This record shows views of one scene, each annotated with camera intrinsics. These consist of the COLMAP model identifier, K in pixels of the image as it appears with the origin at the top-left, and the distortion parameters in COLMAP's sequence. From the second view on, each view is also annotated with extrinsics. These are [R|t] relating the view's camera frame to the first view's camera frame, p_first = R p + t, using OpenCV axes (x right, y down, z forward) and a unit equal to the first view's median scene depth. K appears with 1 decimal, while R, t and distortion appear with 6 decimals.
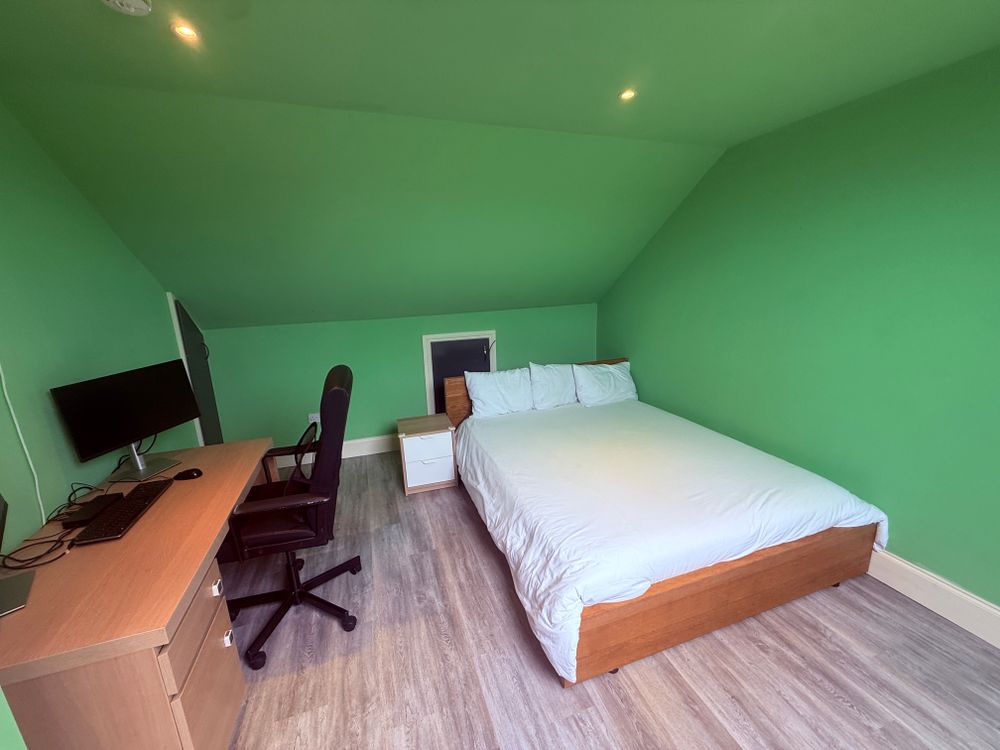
lens RADIAL K [[400.2, 0, 495.9], [0, 400.2, 377.3], [0, 0, 1]] dist [0.001631, -0.000231]
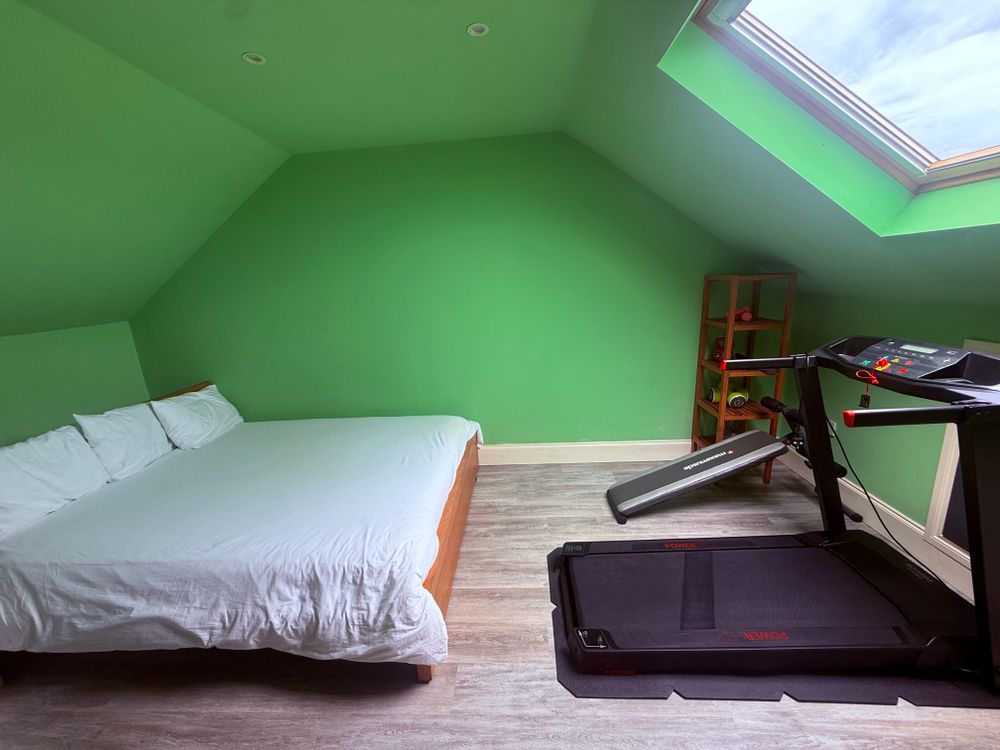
lens RADIAL K [[400.2, 0, 498.4], [0, 400.2, 375.9], [0, 0, 1]] dist [0.001631, -0.000231]
pose [[0.366715, -0.202233, 0.908087, -0.432438], [0.261551, 0.959131, 0.107978, 0.018287], [-0.892811, 0.197914, 0.404622, 0.292701]]
